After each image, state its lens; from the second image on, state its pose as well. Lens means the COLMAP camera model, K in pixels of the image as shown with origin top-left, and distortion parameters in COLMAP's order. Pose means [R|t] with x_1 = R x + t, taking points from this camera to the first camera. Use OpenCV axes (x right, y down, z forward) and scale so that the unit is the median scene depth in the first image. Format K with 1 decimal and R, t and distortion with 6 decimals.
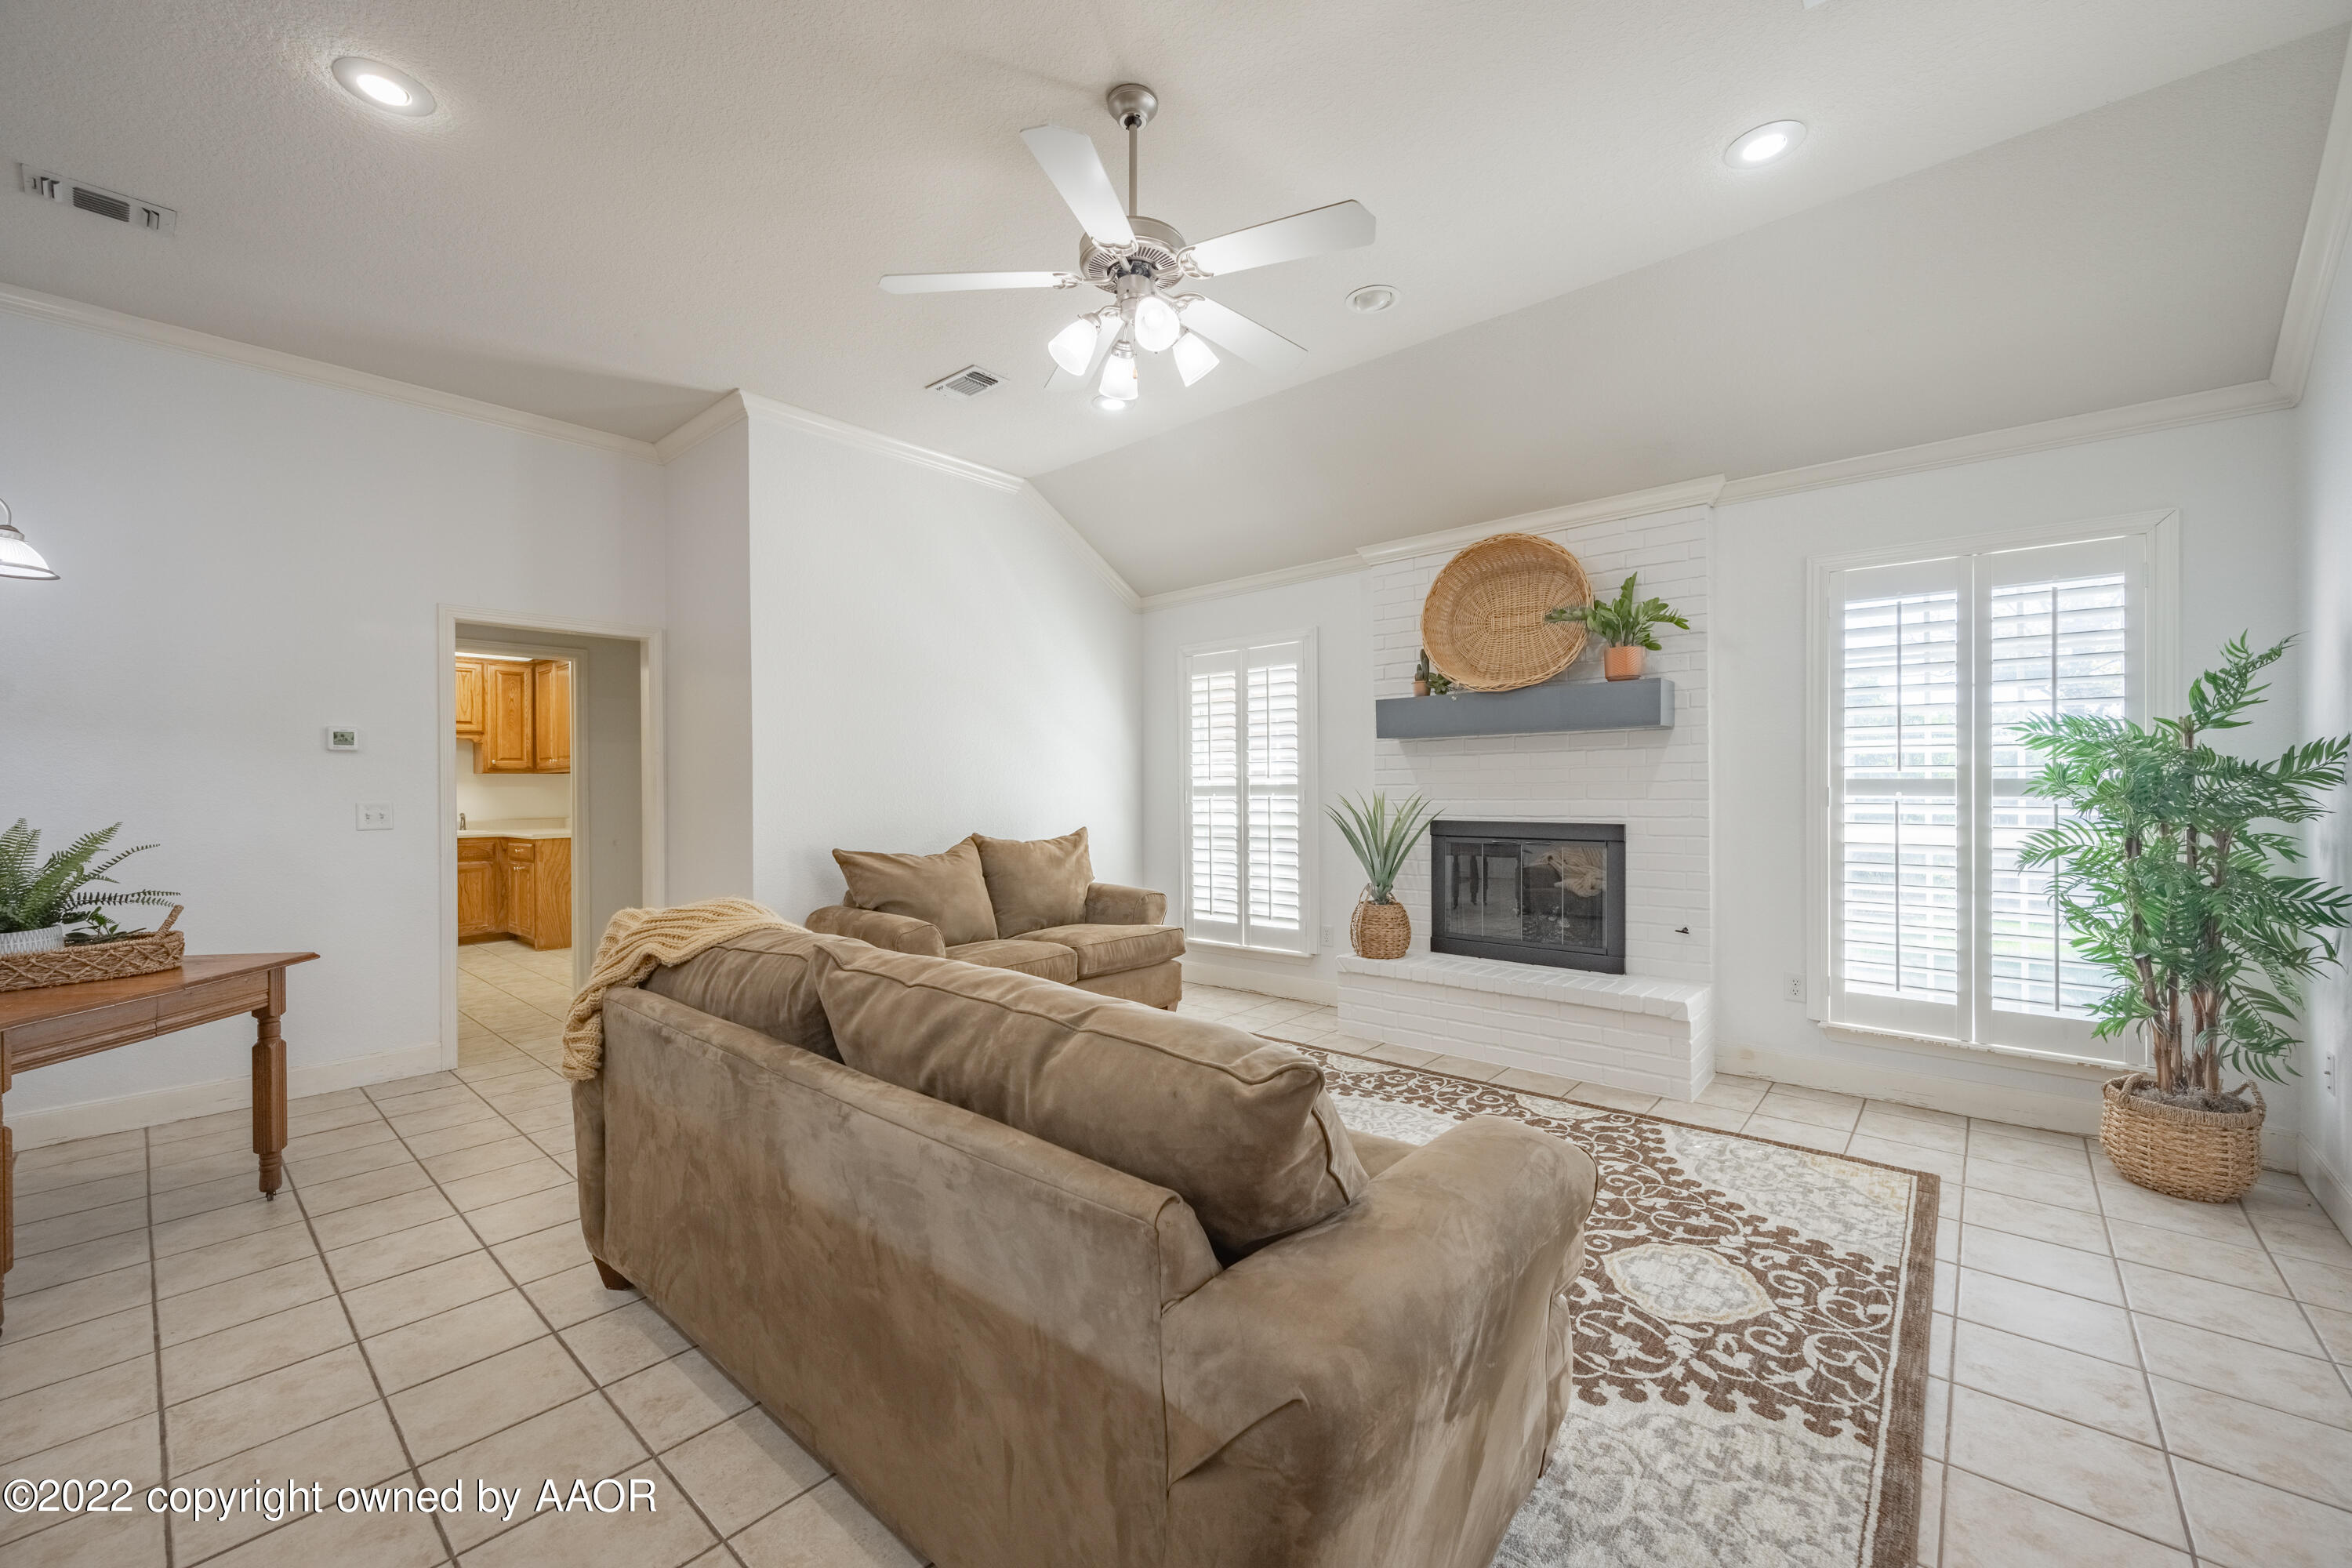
lens RADIAL K [[933.2, 0, 1176.0], [0, 933.2, 784.0], [0, 0, 1]] dist [-0.000356, -0.000306]
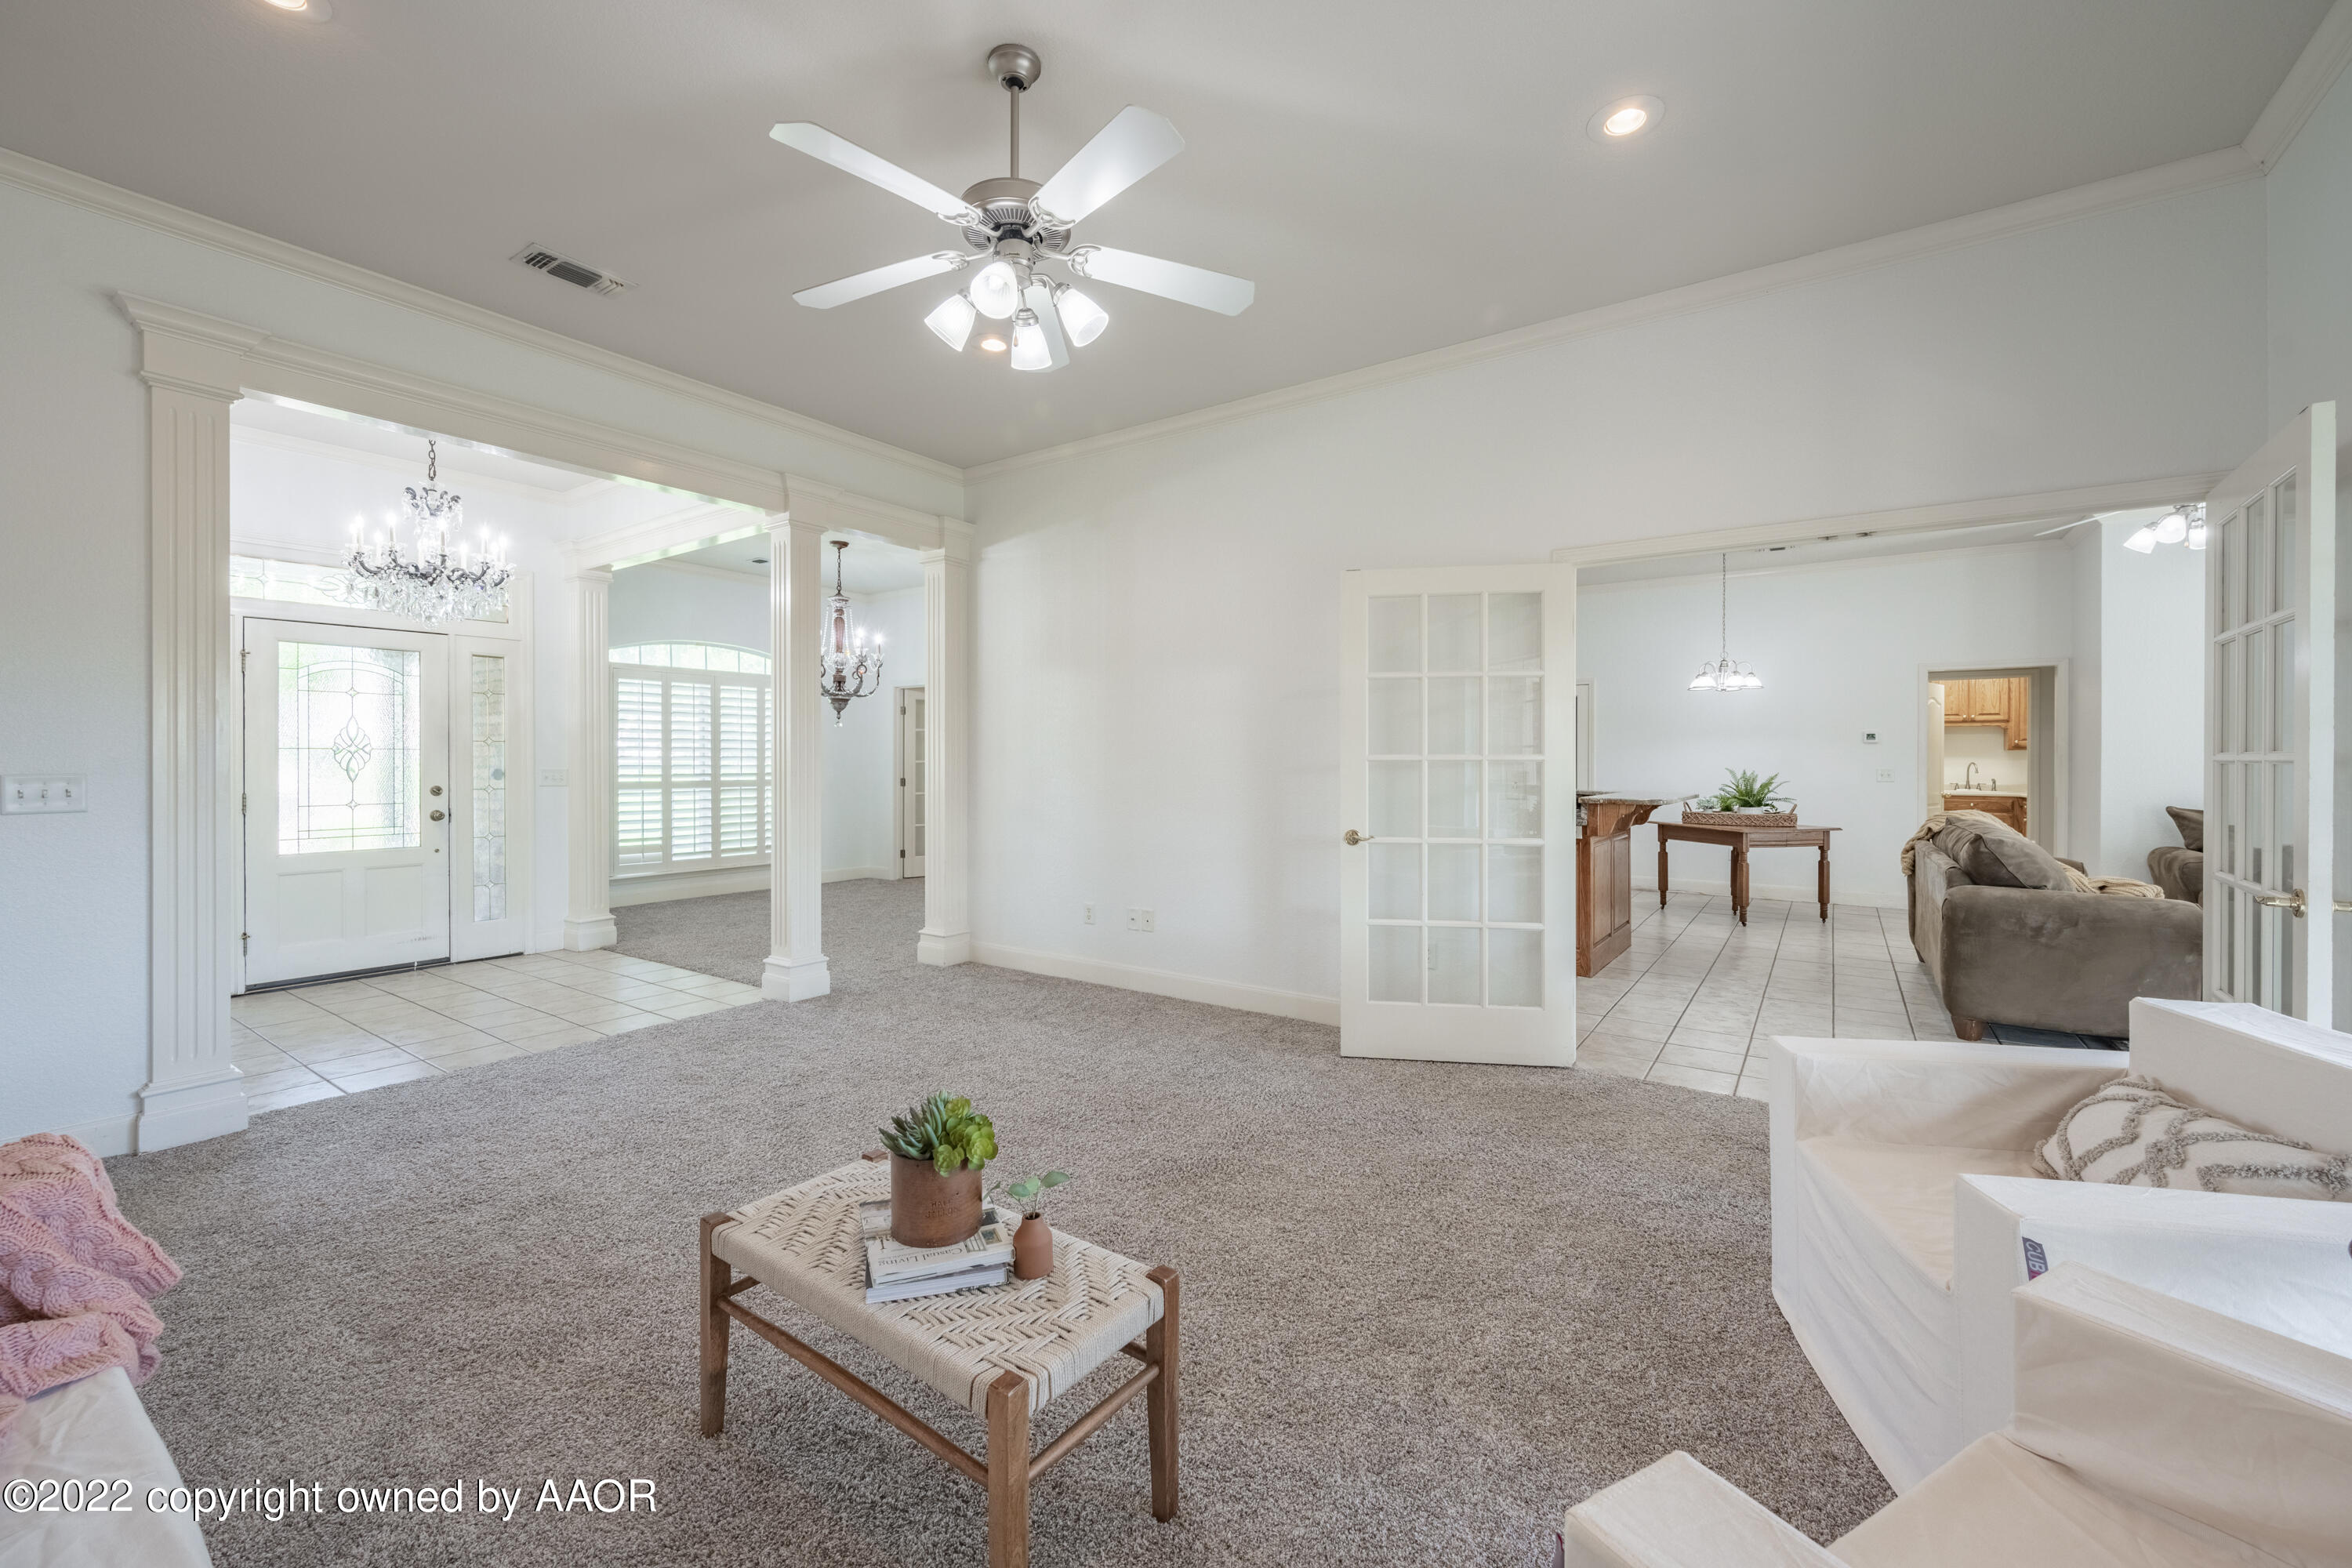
lens RADIAL K [[933.2, 0, 1176.0], [0, 933.2, 784.0], [0, 0, 1]] dist [-0.000356, -0.000306]
pose [[0.113197, 0.028056, -0.993176, 0.693784], [0.004095, 0.999580, 0.028704, -0.008397], [0.993564, -0.007316, 0.113034, -0.538397]]
